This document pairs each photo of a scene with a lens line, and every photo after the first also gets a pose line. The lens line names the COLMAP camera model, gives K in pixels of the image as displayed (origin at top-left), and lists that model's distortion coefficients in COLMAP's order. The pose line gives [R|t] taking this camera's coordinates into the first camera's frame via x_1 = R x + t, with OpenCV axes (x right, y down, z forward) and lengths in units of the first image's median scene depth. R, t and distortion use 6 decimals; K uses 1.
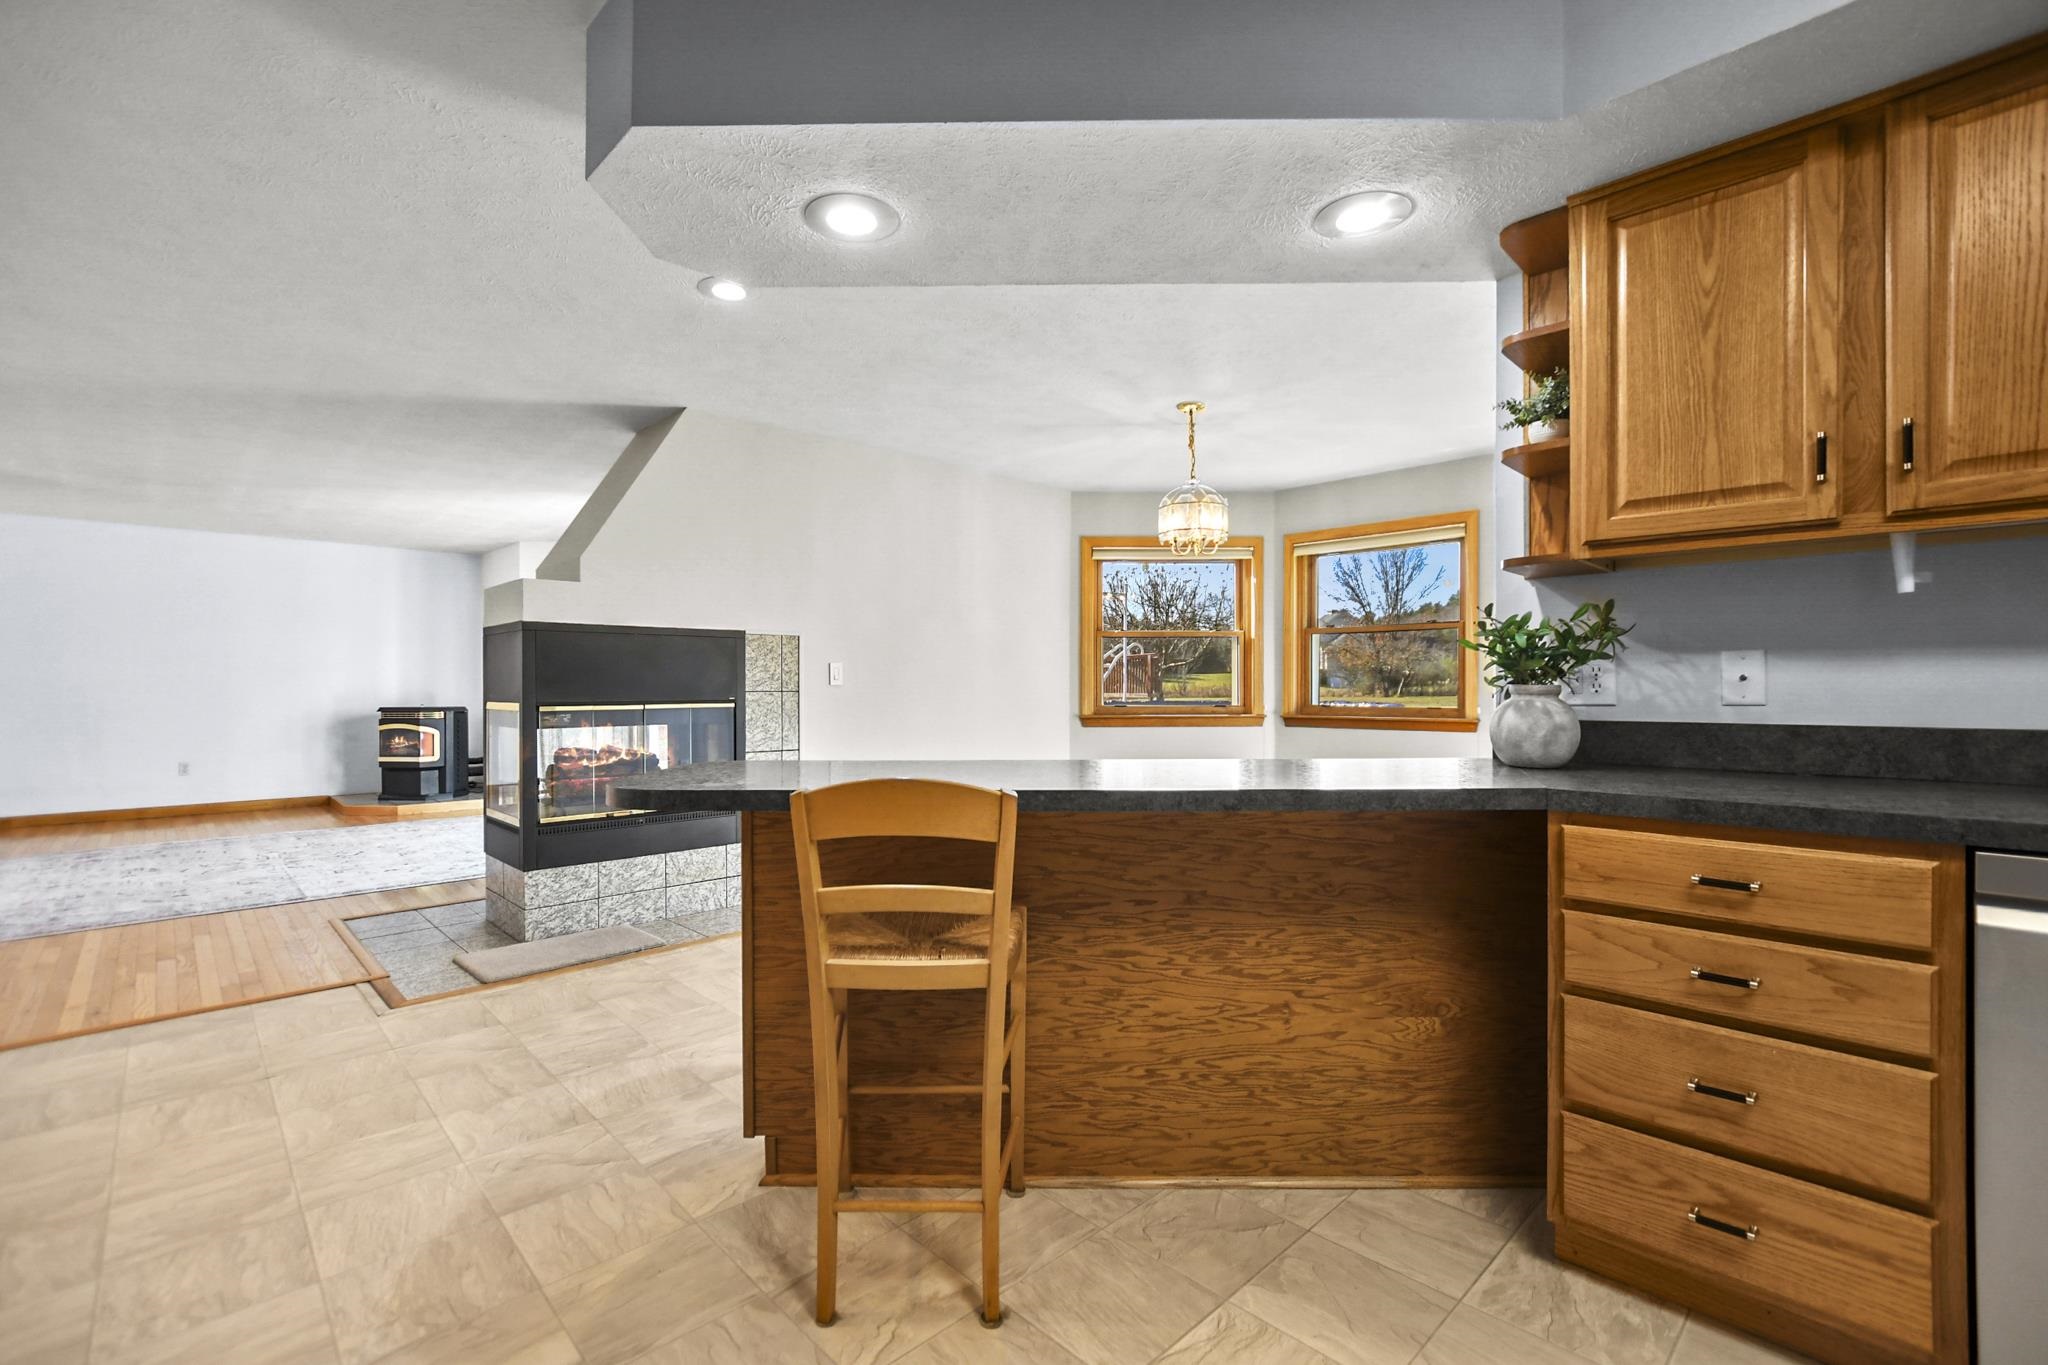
lens RADIAL K [[917.3, 0, 950.0], [0, 917.3, 653.8], [0, 0, 1]] dist [0.016612, 0.000266]
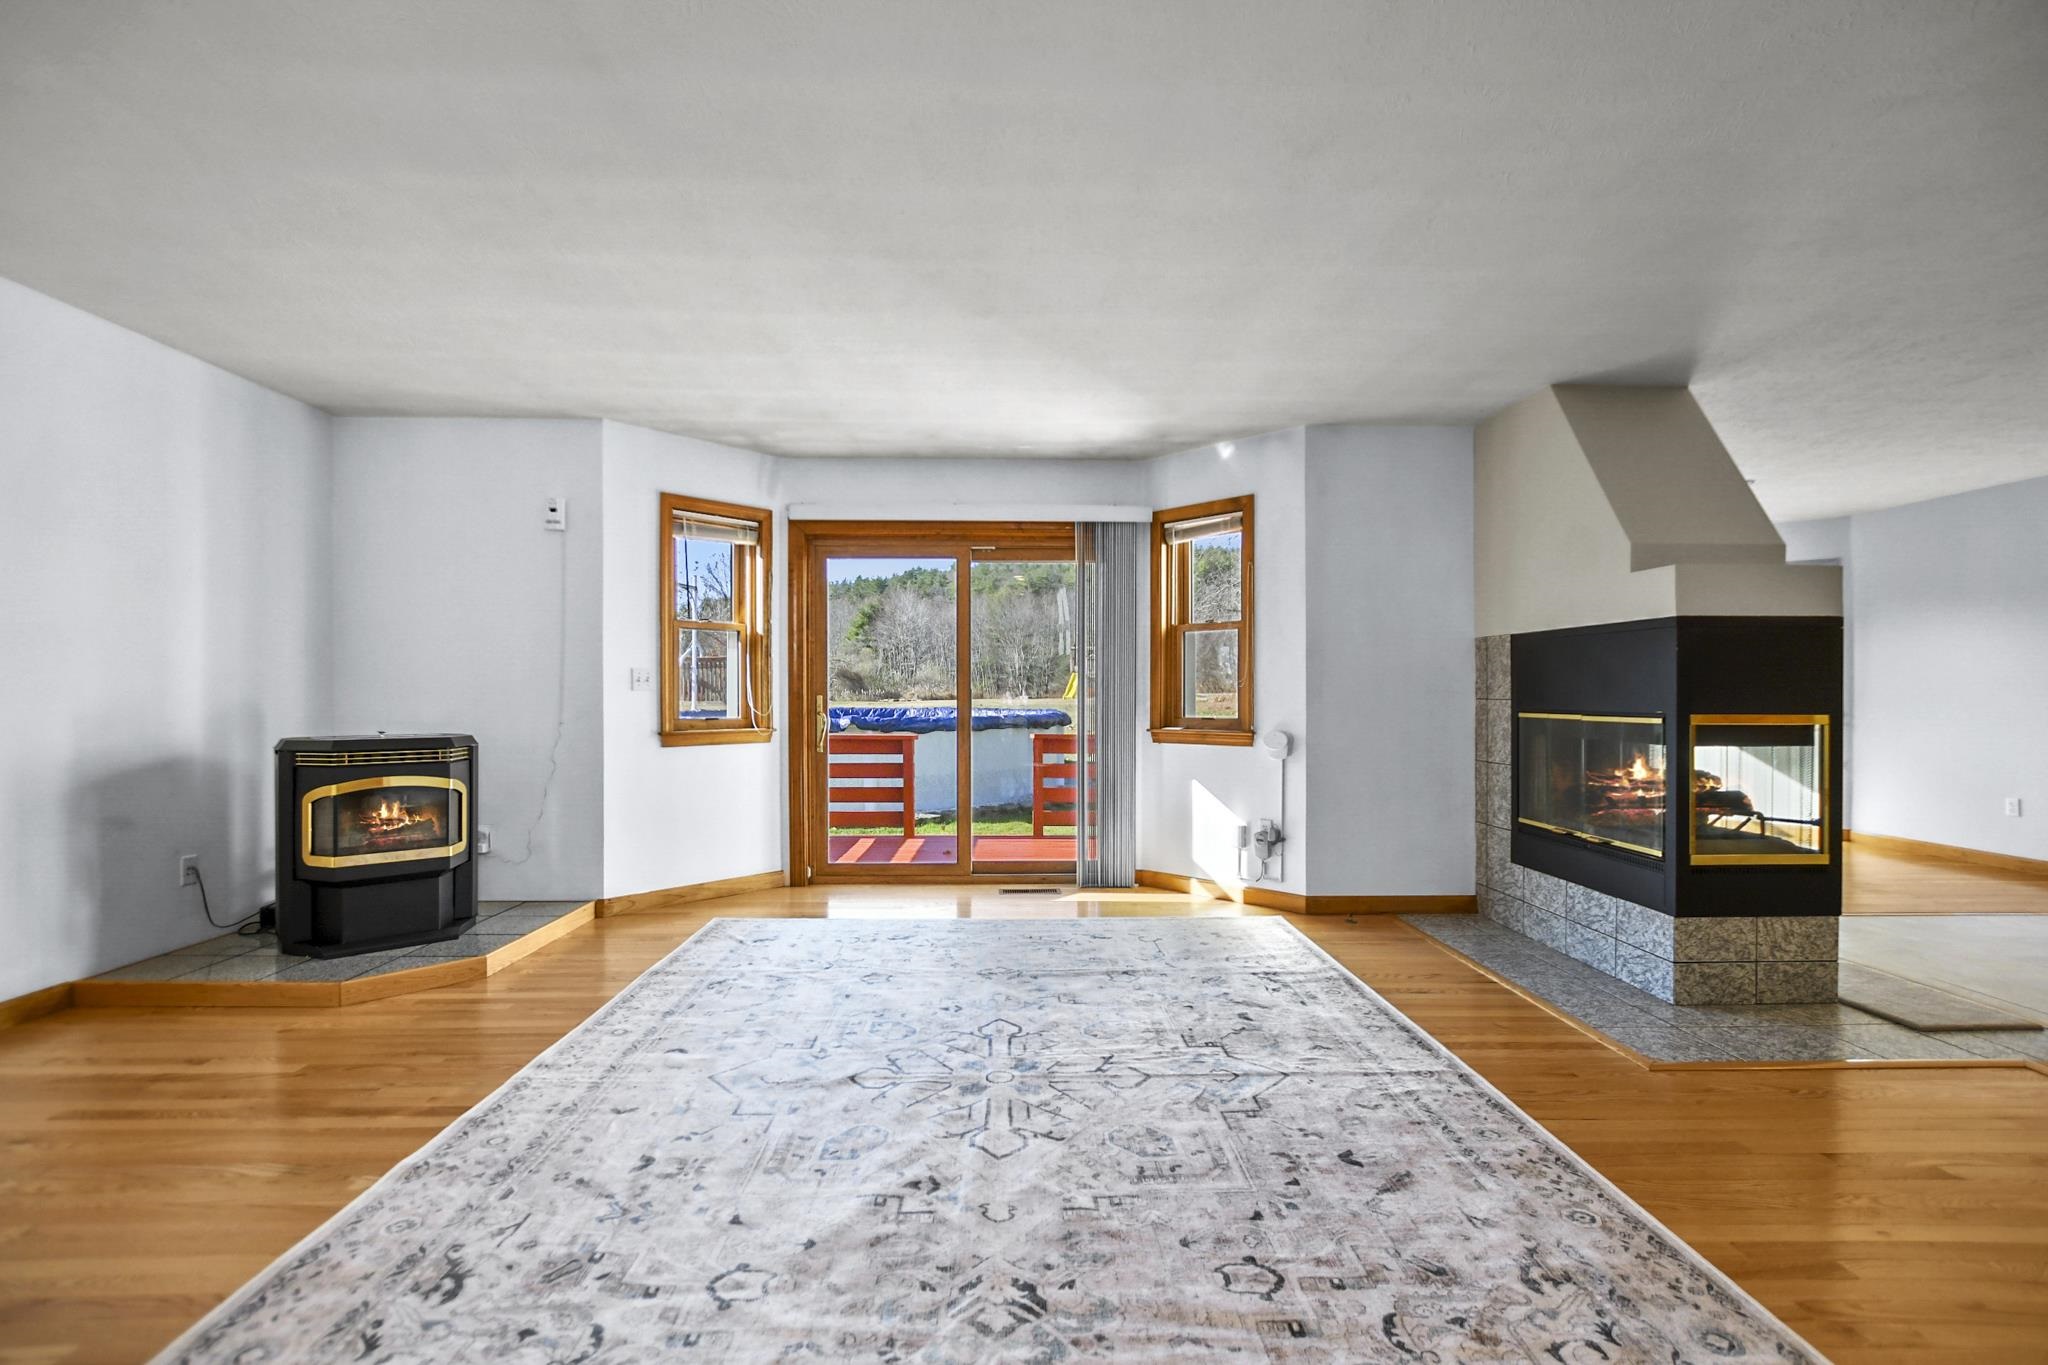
lens RADIAL K [[896.0, 0, 1022.3], [0, 896.0, 696.7], [0, 0, 1]] dist [0.000979, 0.000085]
pose [[0.659146, -0.001307, 0.752014, -0.990776], [-0.029942, 0.999160, 0.027982, 0.023446], [-0.751419, -0.040961, 0.658553, 0.679828]]
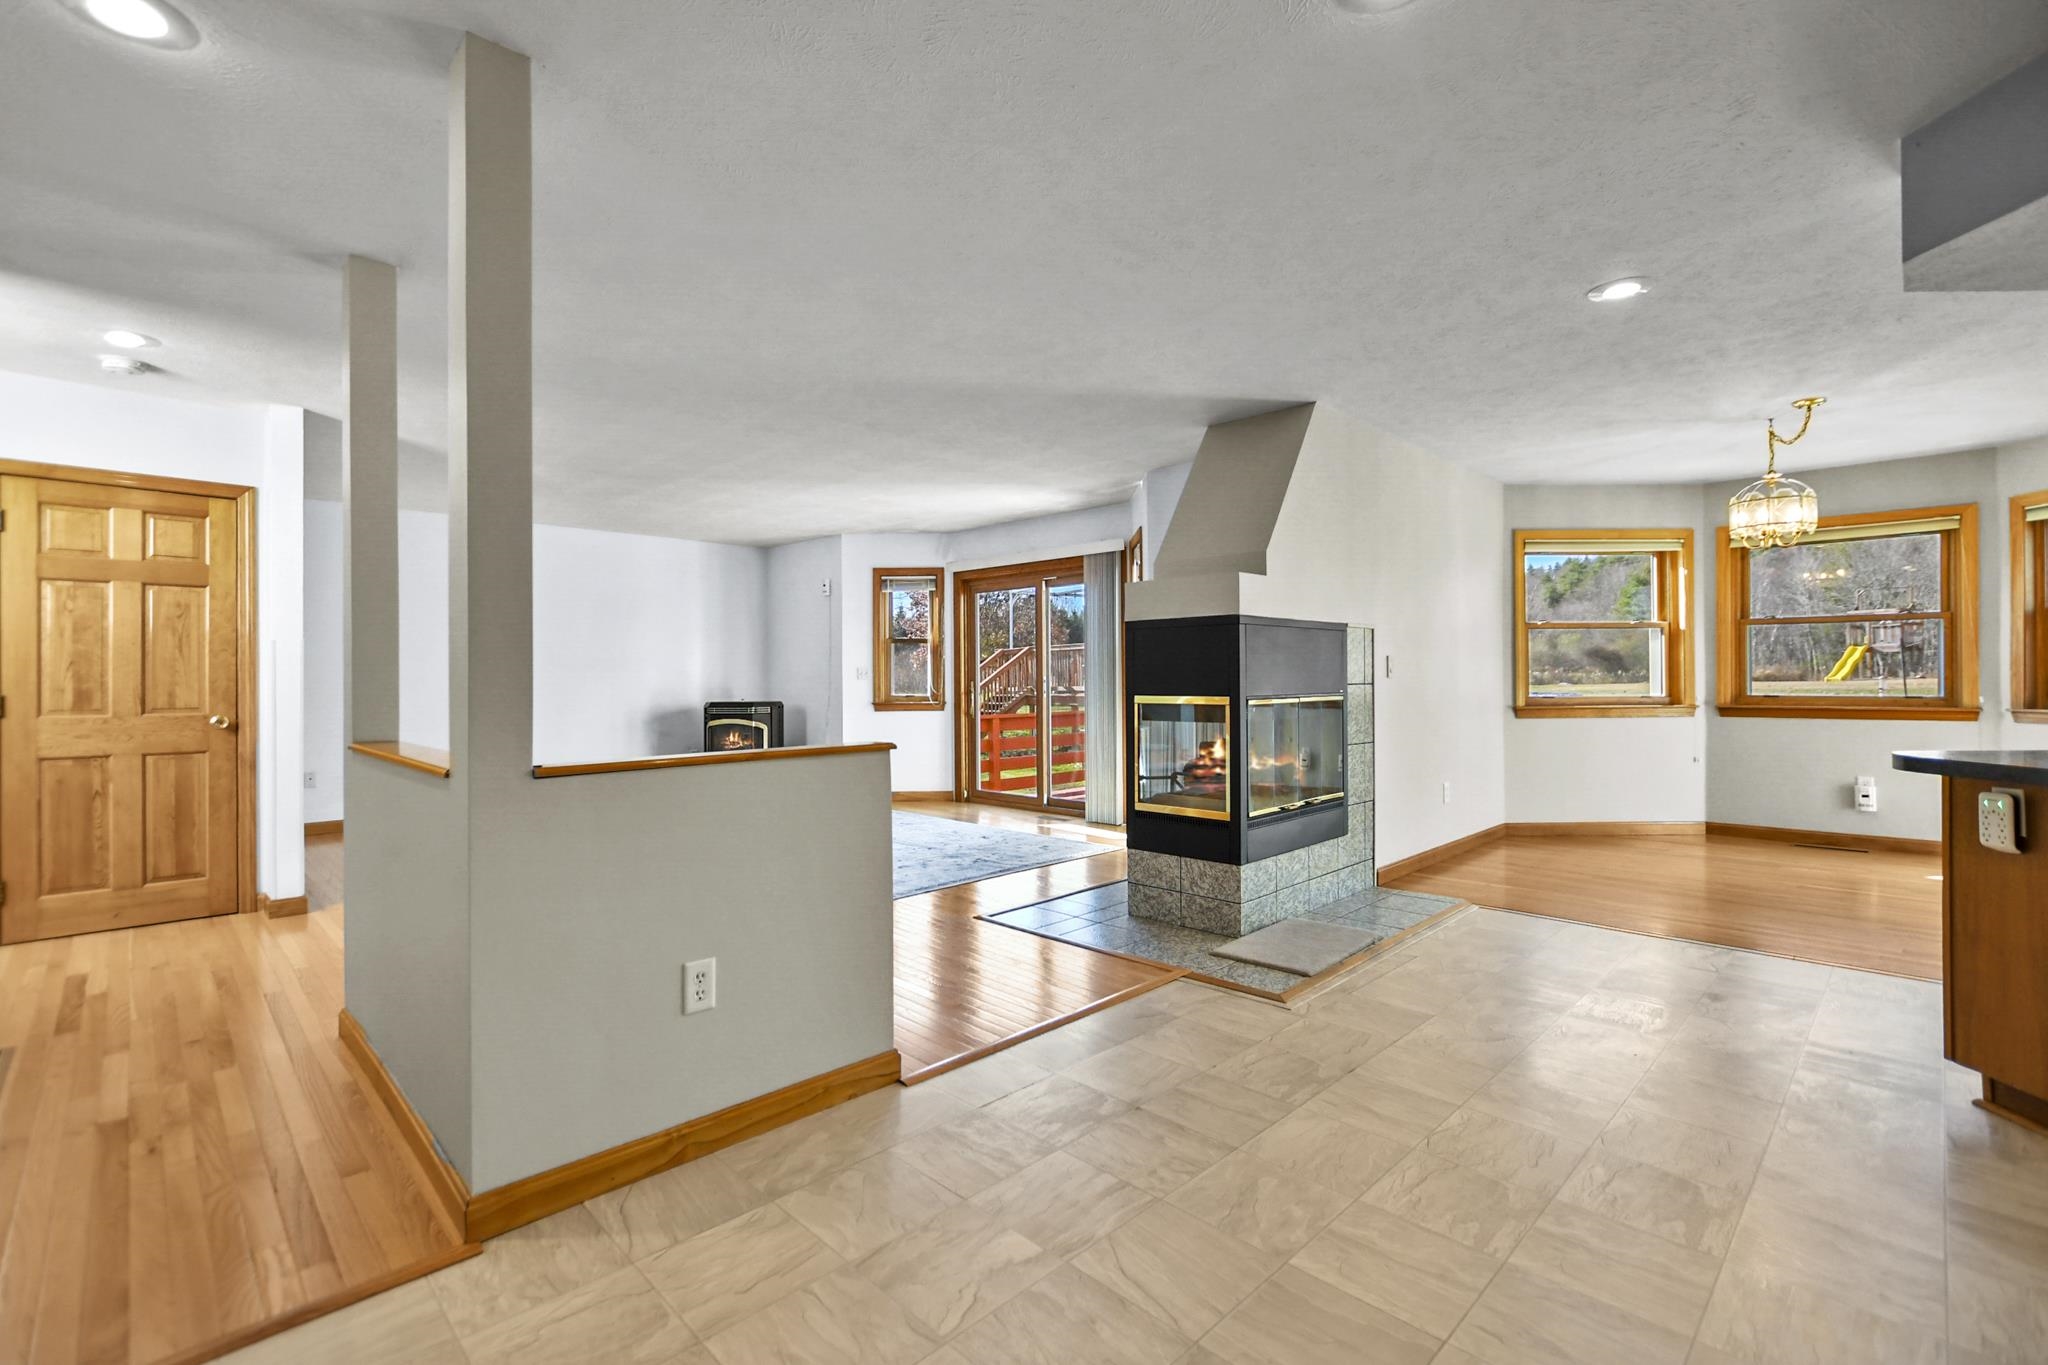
lens RADIAL K [[907.6, 0, 1024.0], [0, 907.6, 682.5], [0, 0, 1]] dist [0.002128, 0.000217]
pose [[0.999344, -0.005932, 0.035713, -0.434176], [0.004465, 0.999147, 0.041041, -0.003030], [-0.035926, -0.040855, 0.998519, 0.017648]]
